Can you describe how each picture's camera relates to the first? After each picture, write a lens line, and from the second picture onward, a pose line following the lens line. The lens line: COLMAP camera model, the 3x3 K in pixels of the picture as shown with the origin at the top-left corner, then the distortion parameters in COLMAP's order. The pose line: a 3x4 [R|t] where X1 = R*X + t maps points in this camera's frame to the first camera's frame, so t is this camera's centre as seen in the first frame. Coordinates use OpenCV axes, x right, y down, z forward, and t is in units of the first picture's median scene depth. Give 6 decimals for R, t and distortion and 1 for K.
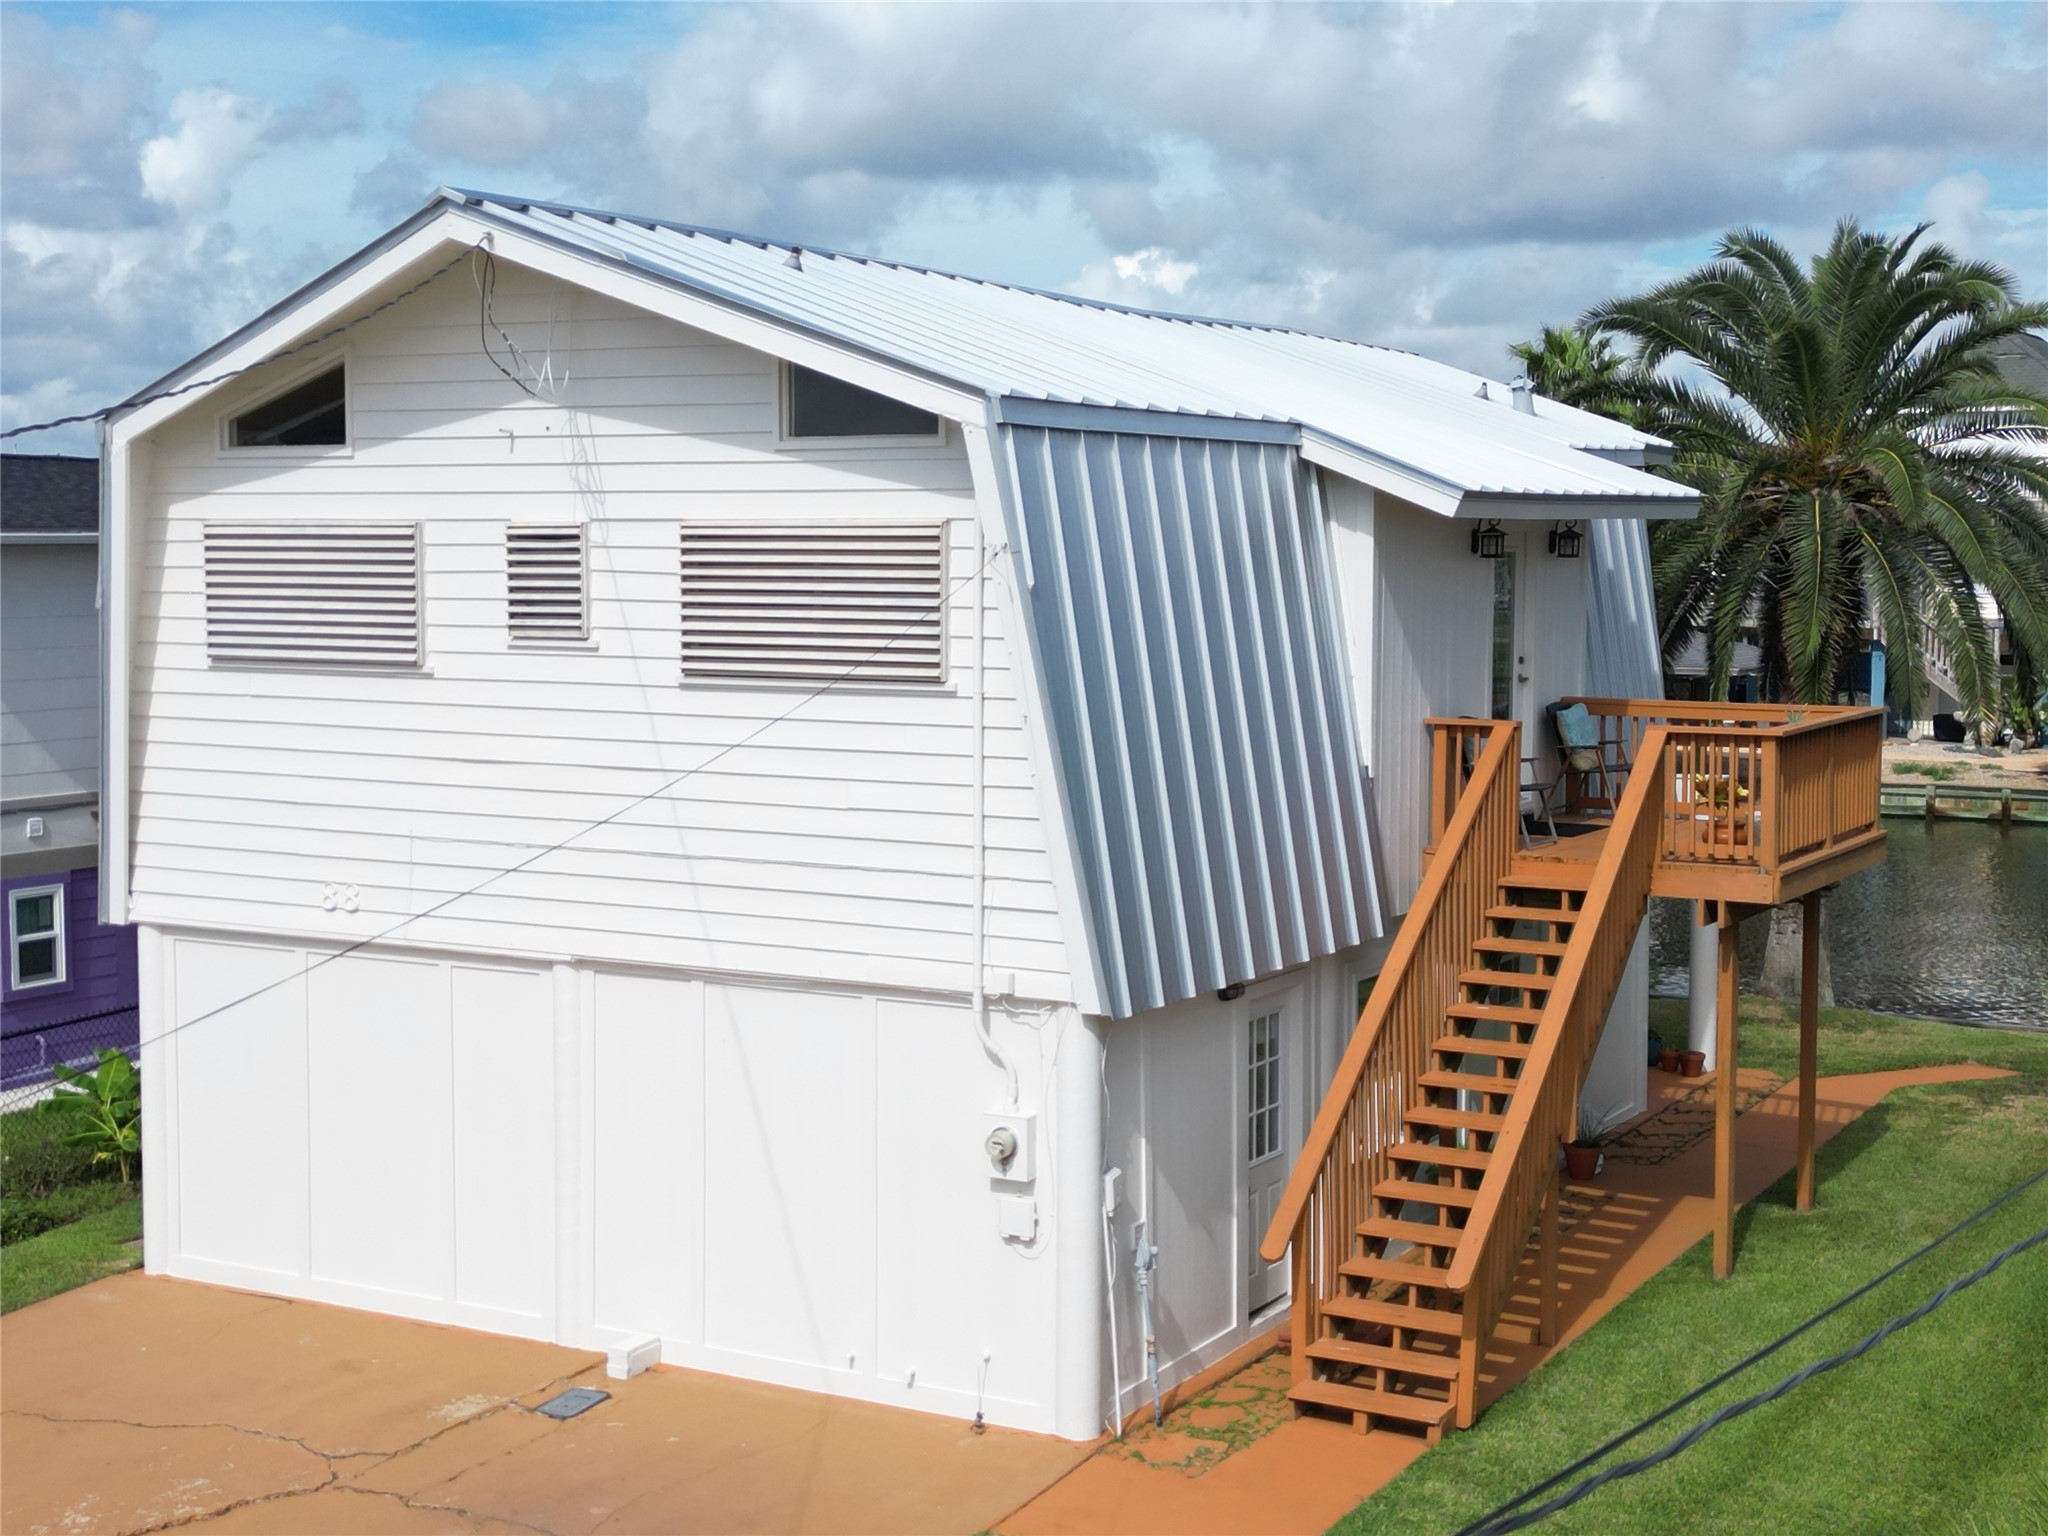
lens RADIAL K [[2689.4, 0, 1024.0], [0, 2689.4, 768.0], [0, 0, 1]] dist [0.011685, -0.064398]
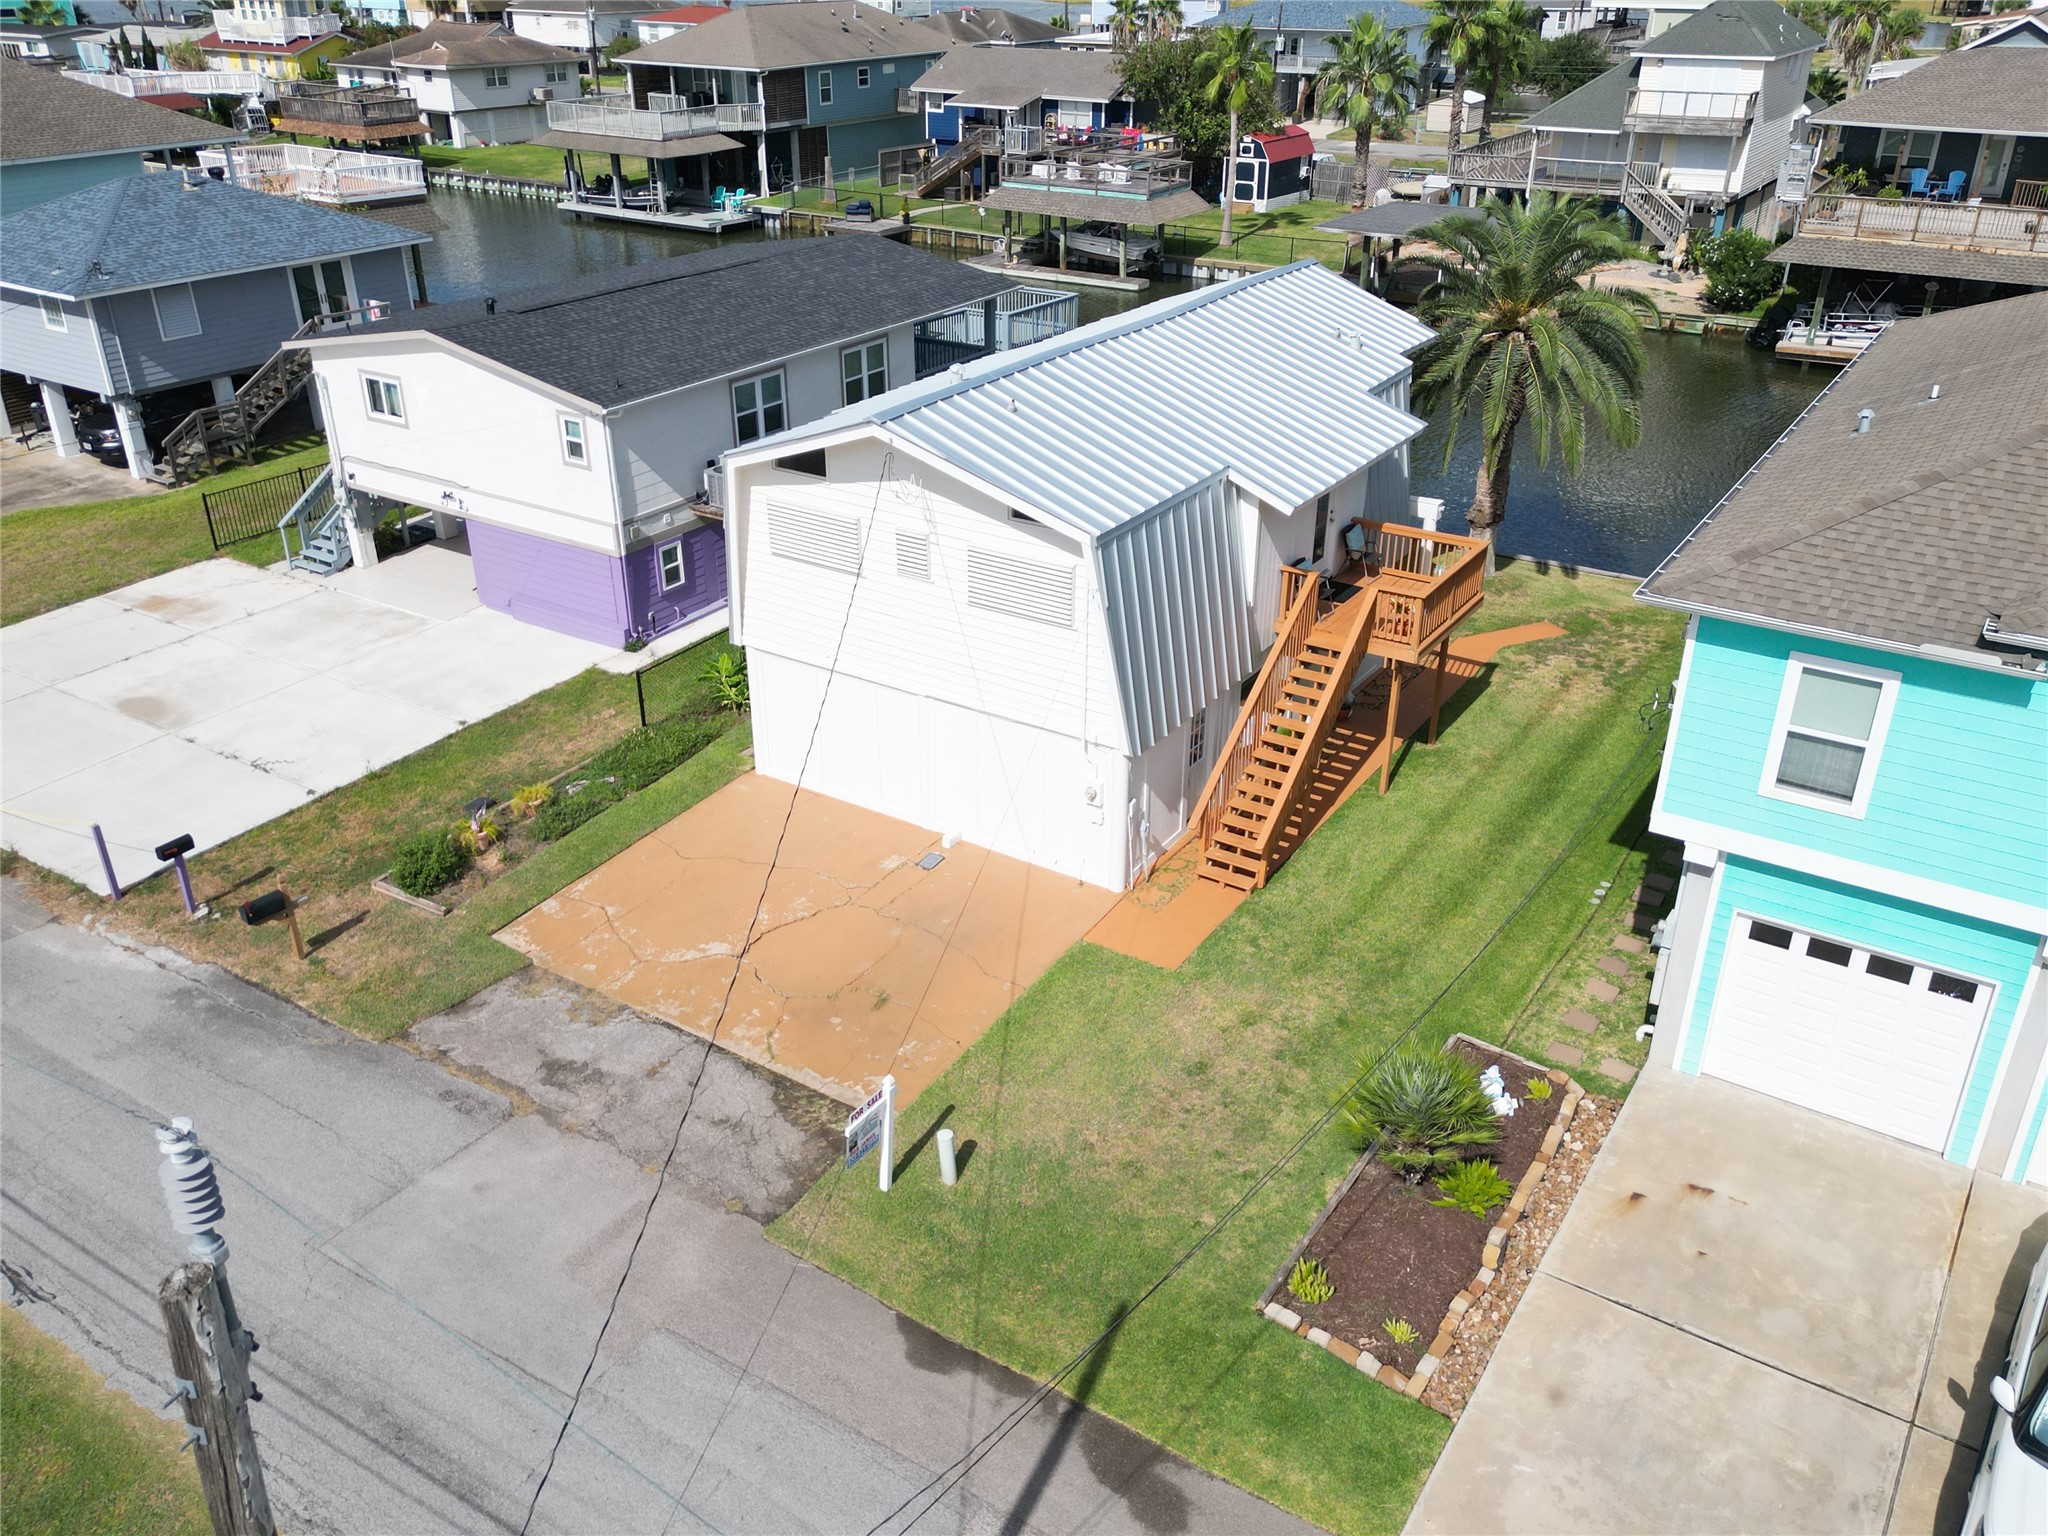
lens RADIAL K [[1597.9, 0, 1024.0], [0, 1597.9, 768.0], [0, 0, 1]] dist [0.001776, -0.004359]
pose [[0.997960, 0.030545, -0.056069, 0.012052], [-0.005846, 0.918168, 0.396147, -0.471838], [0.063581, -0.395011, 0.916473, -0.415173]]
